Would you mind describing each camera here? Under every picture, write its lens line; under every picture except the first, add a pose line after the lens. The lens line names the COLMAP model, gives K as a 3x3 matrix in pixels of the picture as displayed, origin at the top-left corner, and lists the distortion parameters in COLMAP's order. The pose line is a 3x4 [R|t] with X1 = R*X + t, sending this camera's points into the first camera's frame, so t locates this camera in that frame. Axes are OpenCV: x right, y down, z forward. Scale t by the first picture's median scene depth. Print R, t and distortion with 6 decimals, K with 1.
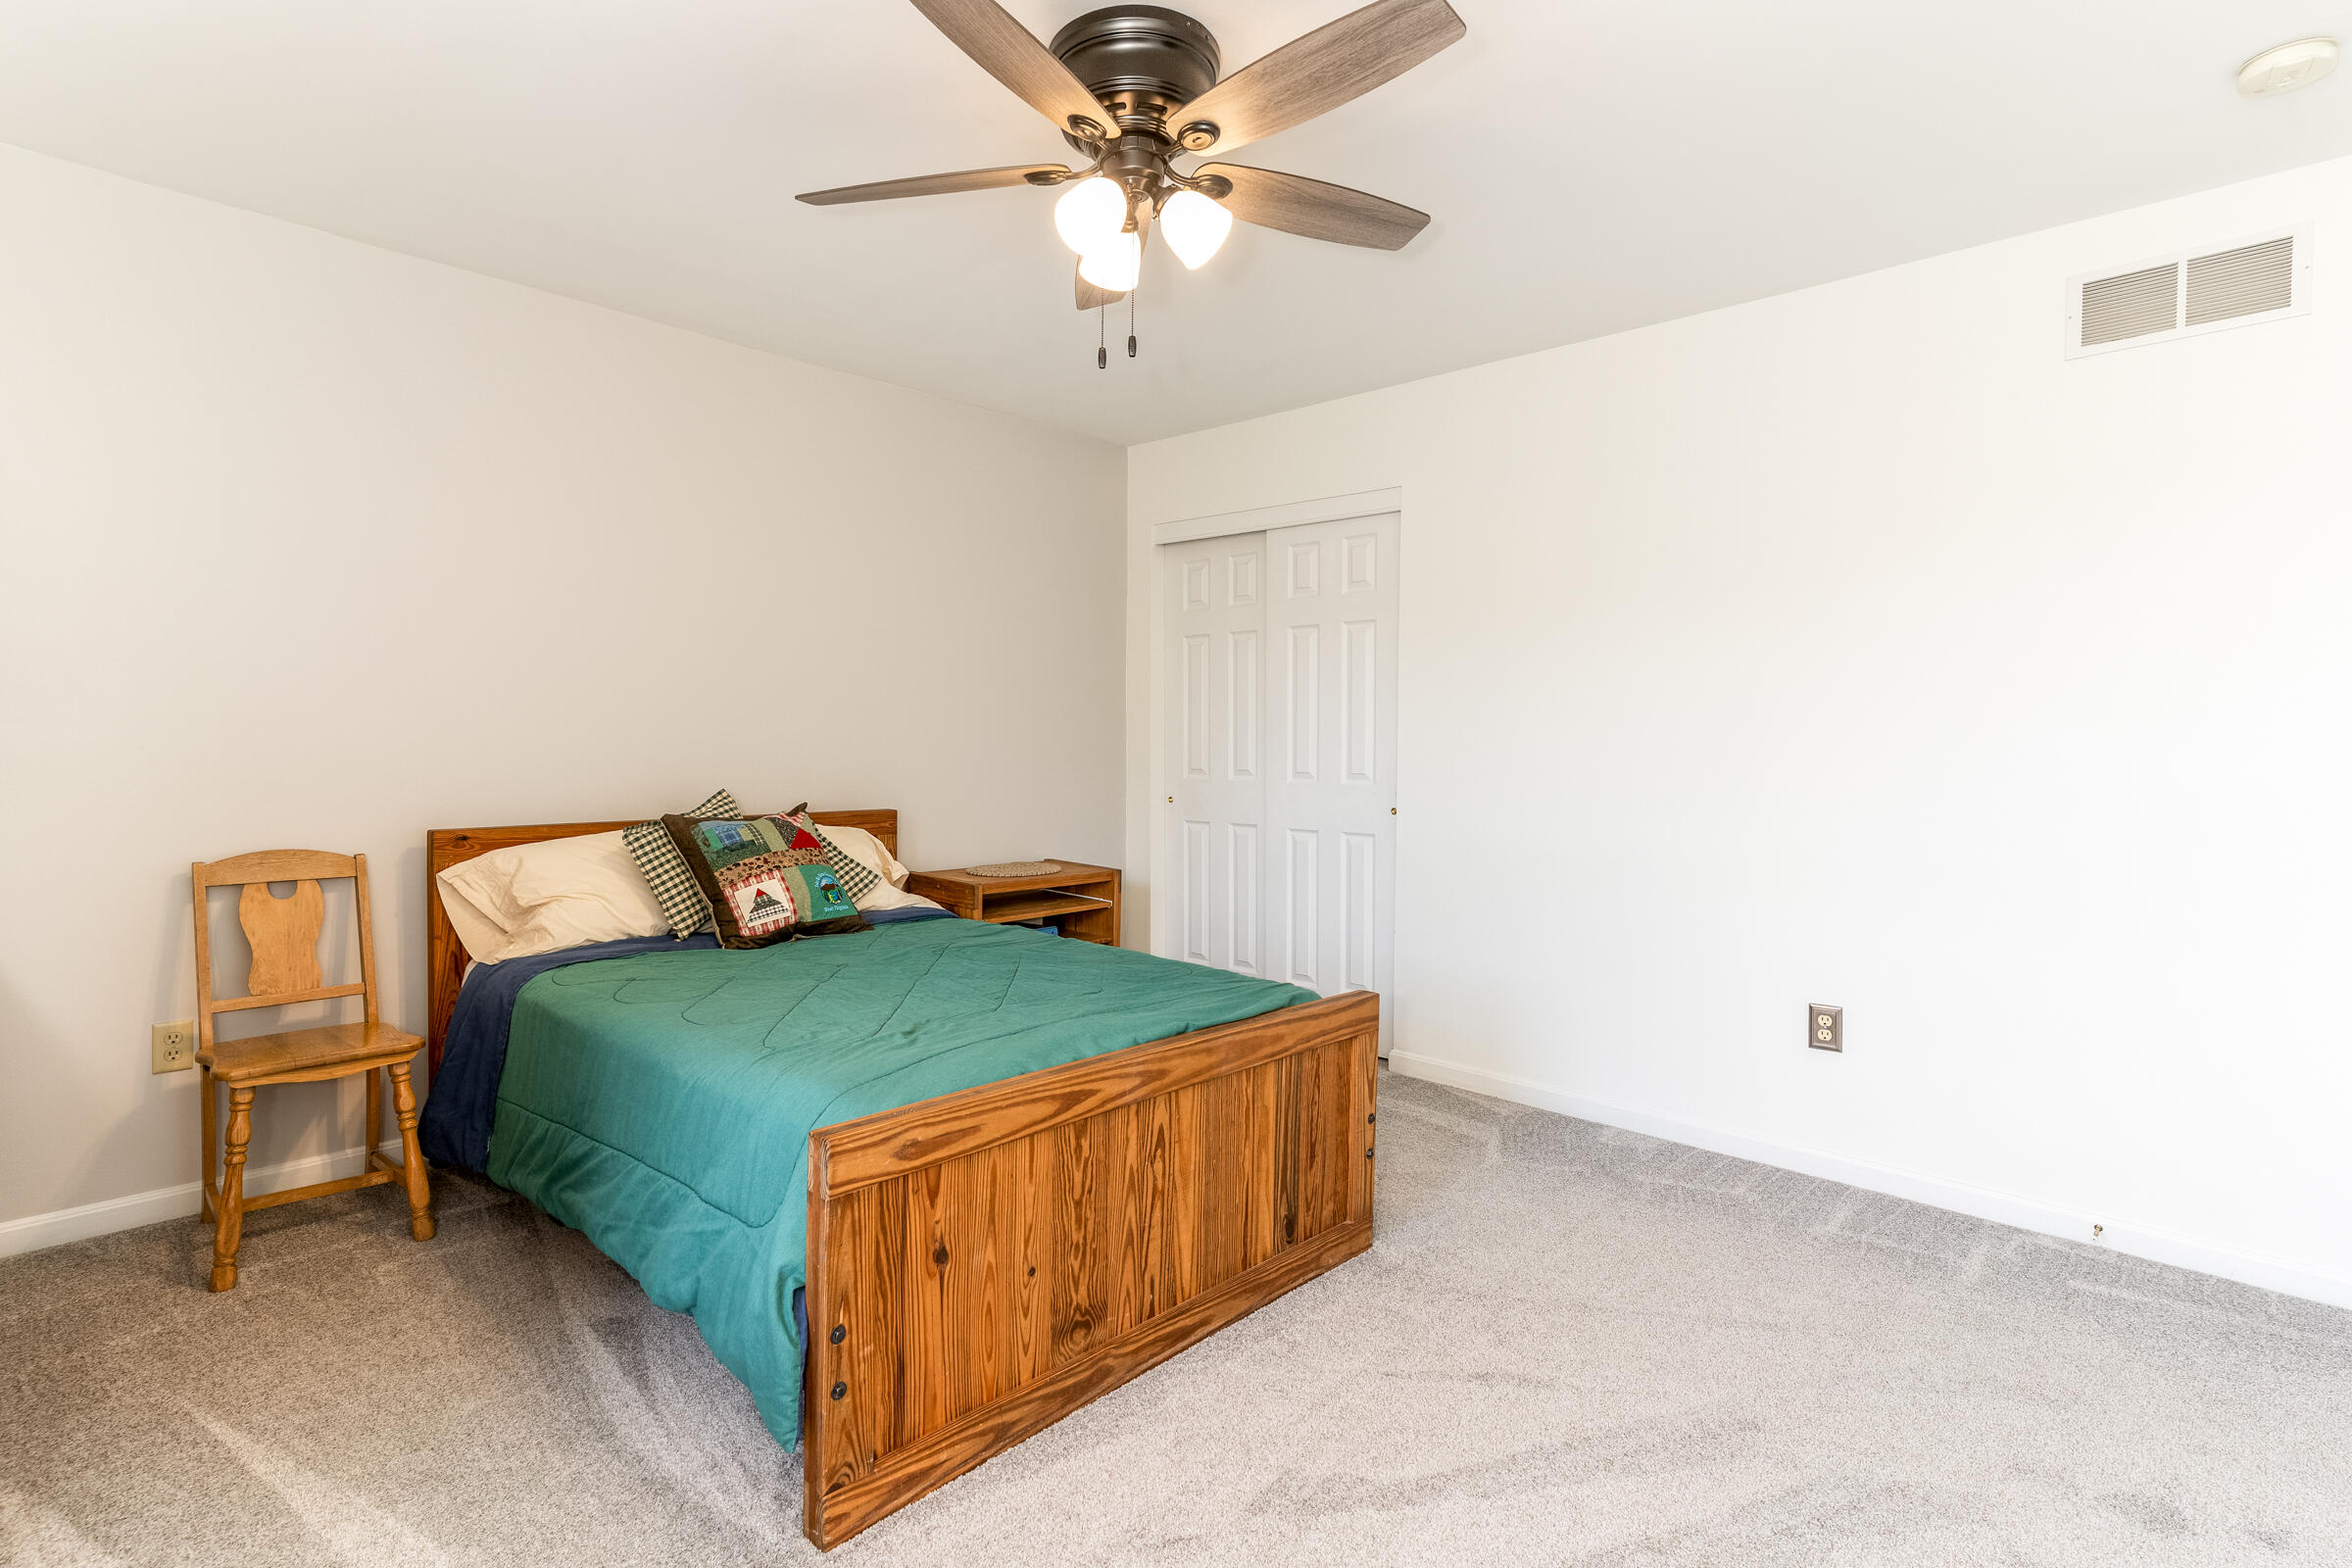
lens RADIAL K [[1133.5, 0, 1180.6], [0, 1133.5, 744.5], [0, 0, 1]] dist [0.003323, 0.000487]
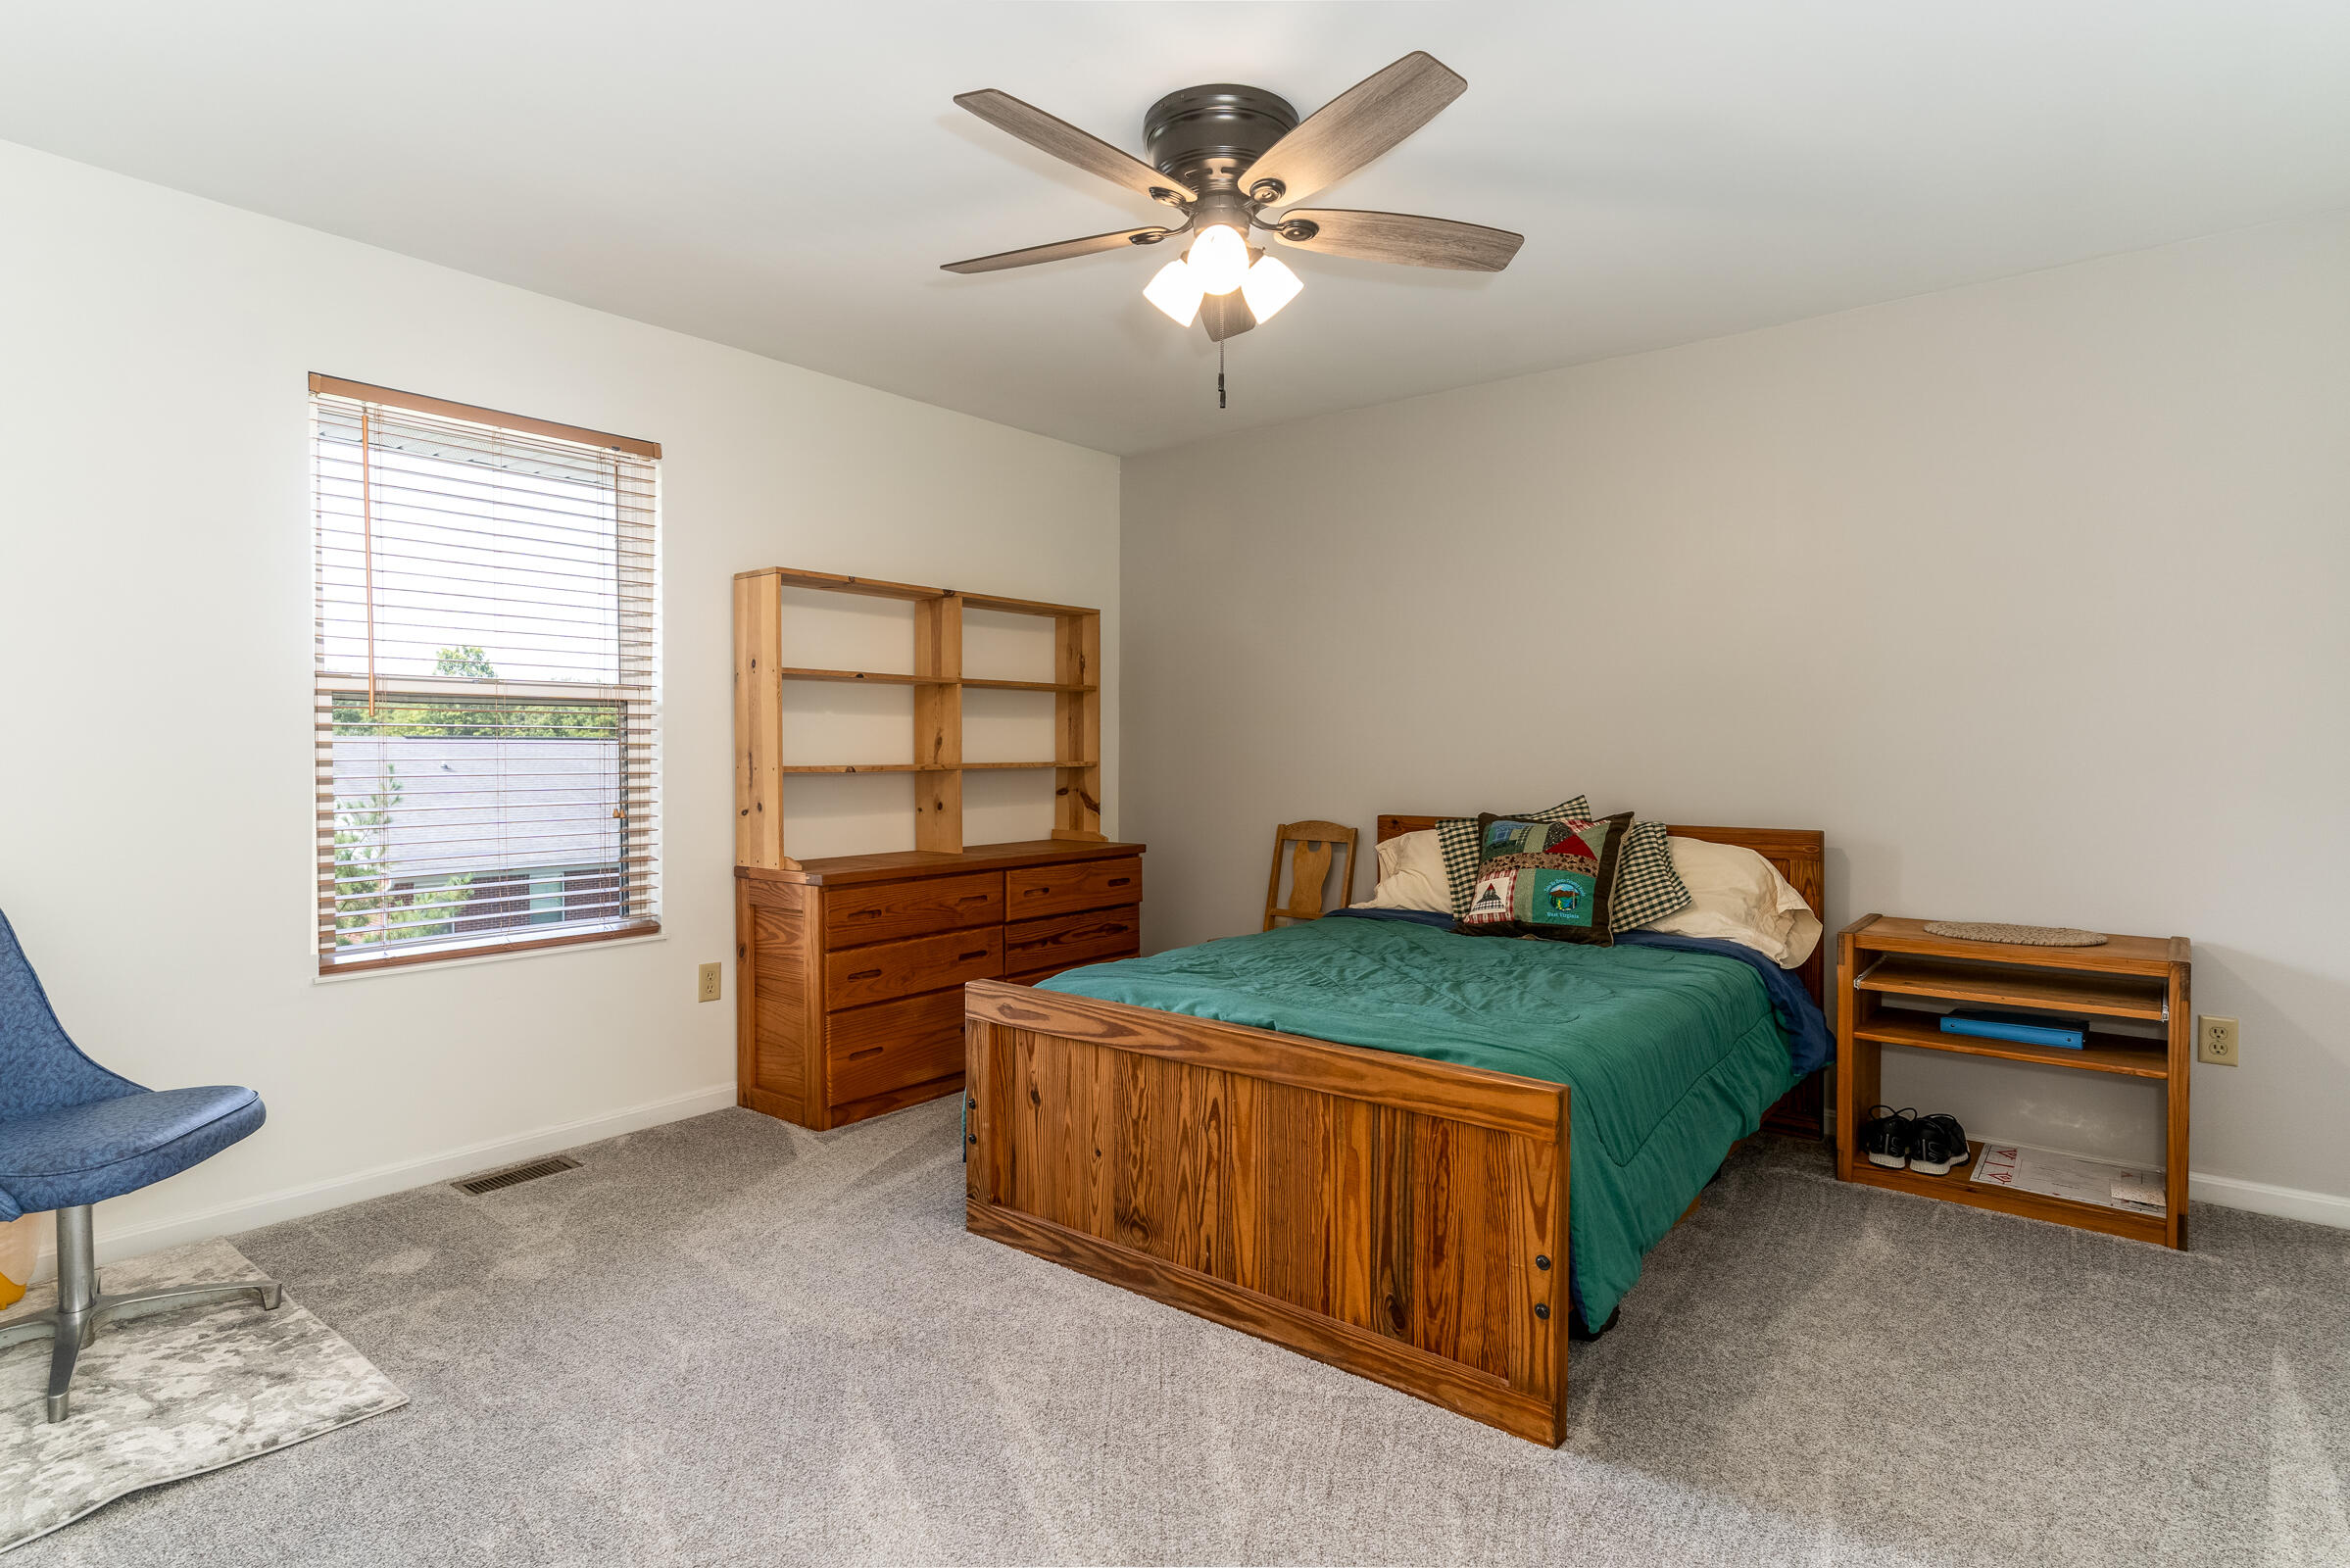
lens RADIAL K [[1221.9, 0, 1175.0], [0, 1221.9, 784.0], [0, 0, 1]] dist [0.002396, 0.000129]
pose [[0.087940, 0.014243, -0.996024, 1.089542], [-0.007784, 0.999877, 0.013610, 0.026312], [0.996095, 0.006557, 0.088040, 0.844840]]
